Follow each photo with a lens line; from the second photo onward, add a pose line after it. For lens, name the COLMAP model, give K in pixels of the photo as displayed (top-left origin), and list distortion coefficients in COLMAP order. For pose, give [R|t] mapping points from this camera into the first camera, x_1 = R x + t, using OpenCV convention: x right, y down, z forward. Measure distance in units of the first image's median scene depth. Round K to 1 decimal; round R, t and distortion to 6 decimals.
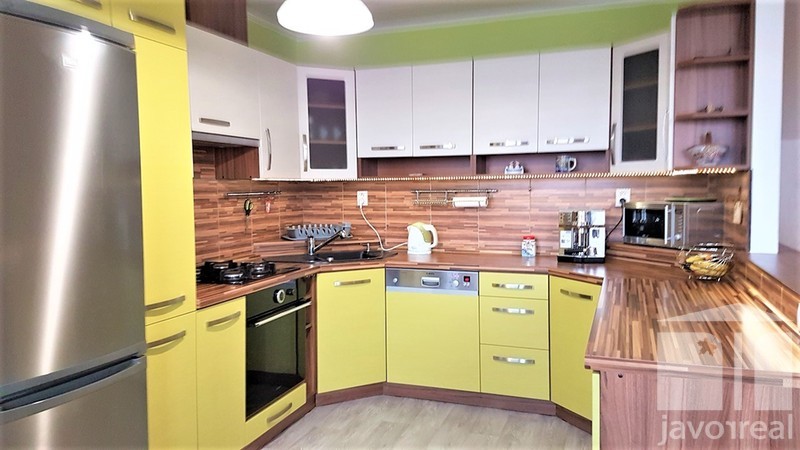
lens RADIAL K [[586.8, 0, 402.3], [0, 586.8, 216.9], [0, 0, 1]] dist [0.008019, -0.085426]
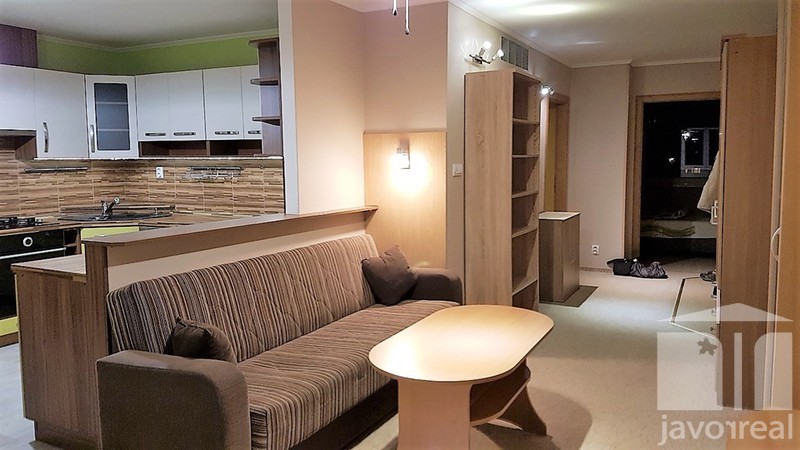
lens RADIAL K [[586.8, 0, 402.3], [0, 586.8, 216.9], [0, 0, 1]] dist [0.008019, -0.085426]
pose [[0.994831, 0.017276, -0.100067, 0.675636], [-0.012655, 0.998832, 0.046633, -0.002199], [0.100756, -0.045125, 0.993887, -0.254590]]
